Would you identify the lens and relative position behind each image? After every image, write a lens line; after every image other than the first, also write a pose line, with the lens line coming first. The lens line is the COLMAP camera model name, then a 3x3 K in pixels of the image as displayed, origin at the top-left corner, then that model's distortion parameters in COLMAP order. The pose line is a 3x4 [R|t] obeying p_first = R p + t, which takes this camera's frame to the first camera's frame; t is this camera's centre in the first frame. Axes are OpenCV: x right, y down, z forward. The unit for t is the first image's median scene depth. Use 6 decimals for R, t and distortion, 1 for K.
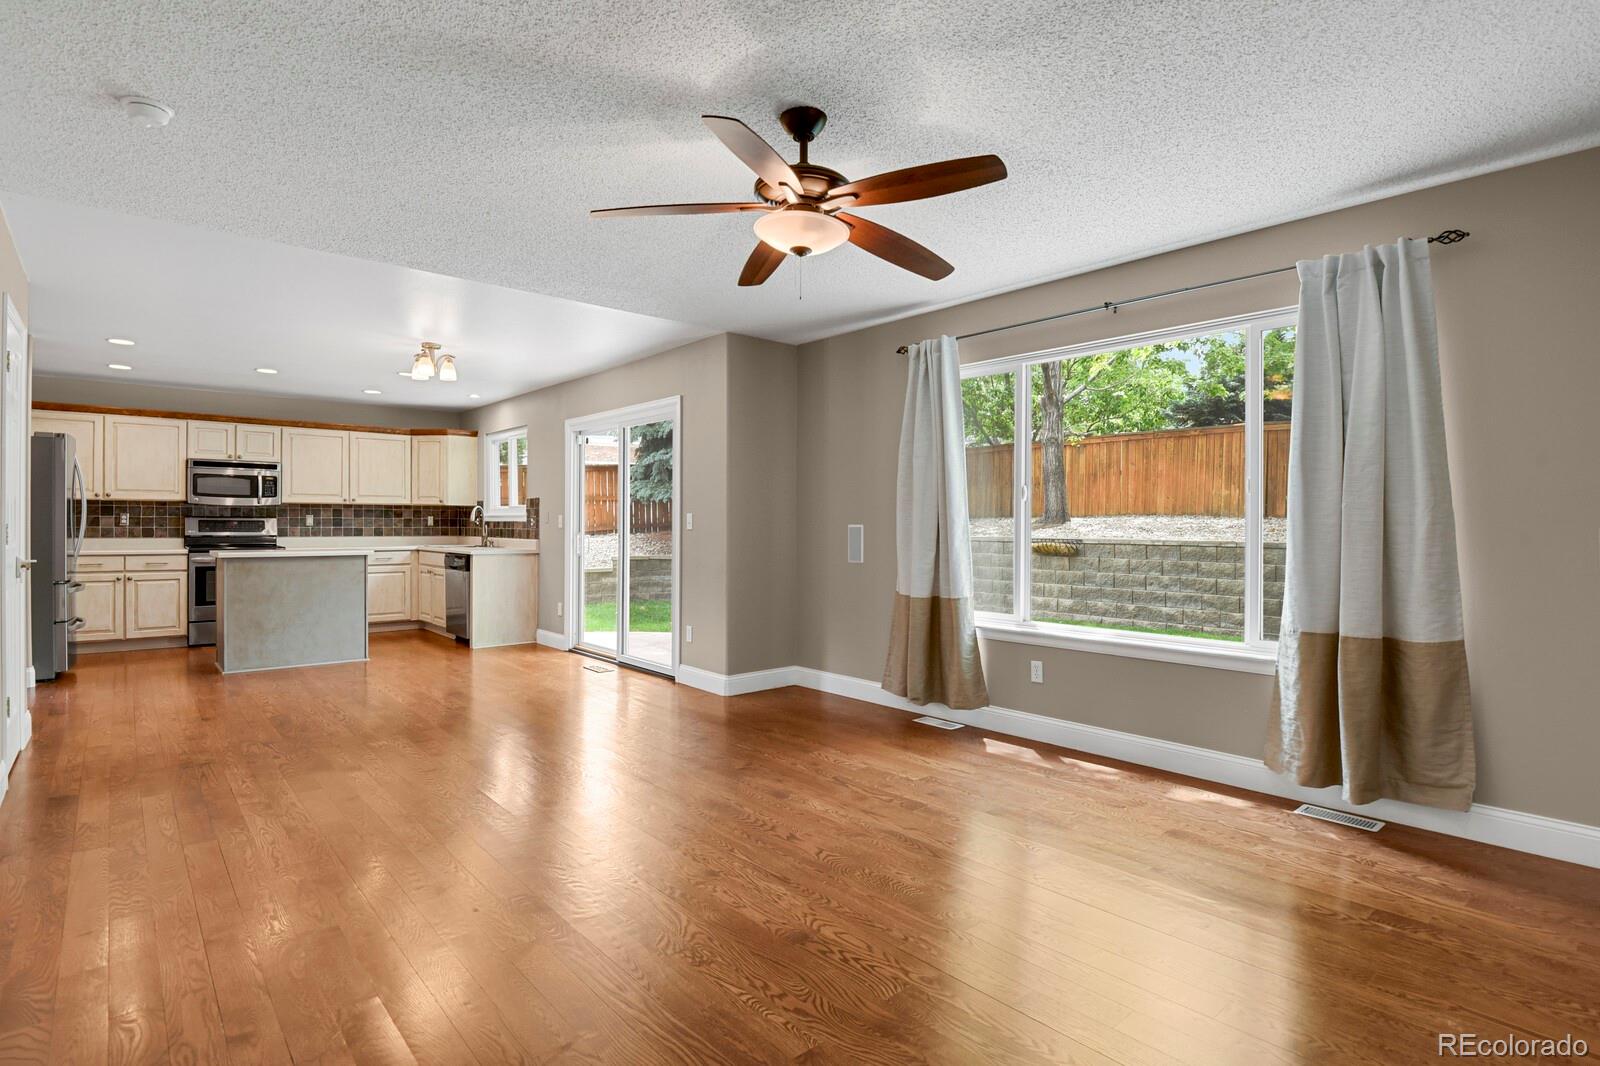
lens RADIAL K [[788.6, 0, 799.4], [0, 788.6, 524.1], [0, 0, 1]] dist [-0.015201, -0.009832]
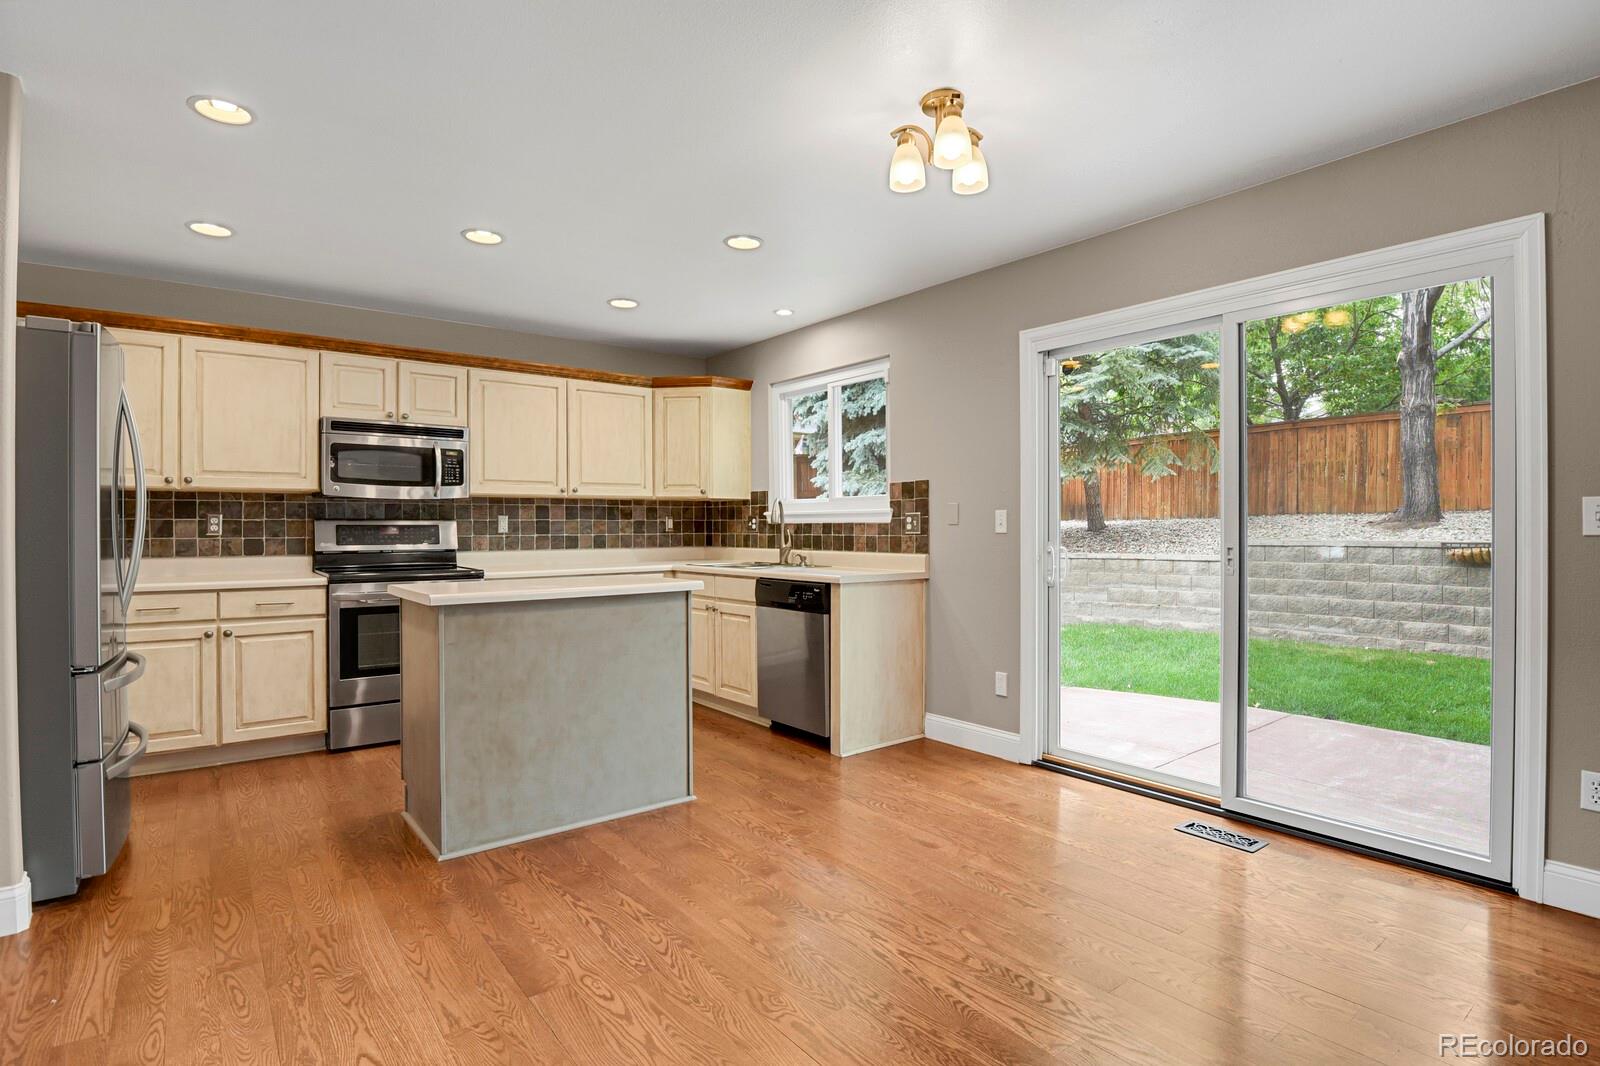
lens RADIAL K [[788.6, 0, 809.6], [0, 788.6, 526.3], [0, 0, 1]] dist [-0.015201, -0.009832]
pose [[0.998689, -0.008481, -0.050485, -0.393534], [0.008471, 0.999964, -0.000429, -0.000842], [0.050487, 0.000001, 0.998725, 0.436946]]
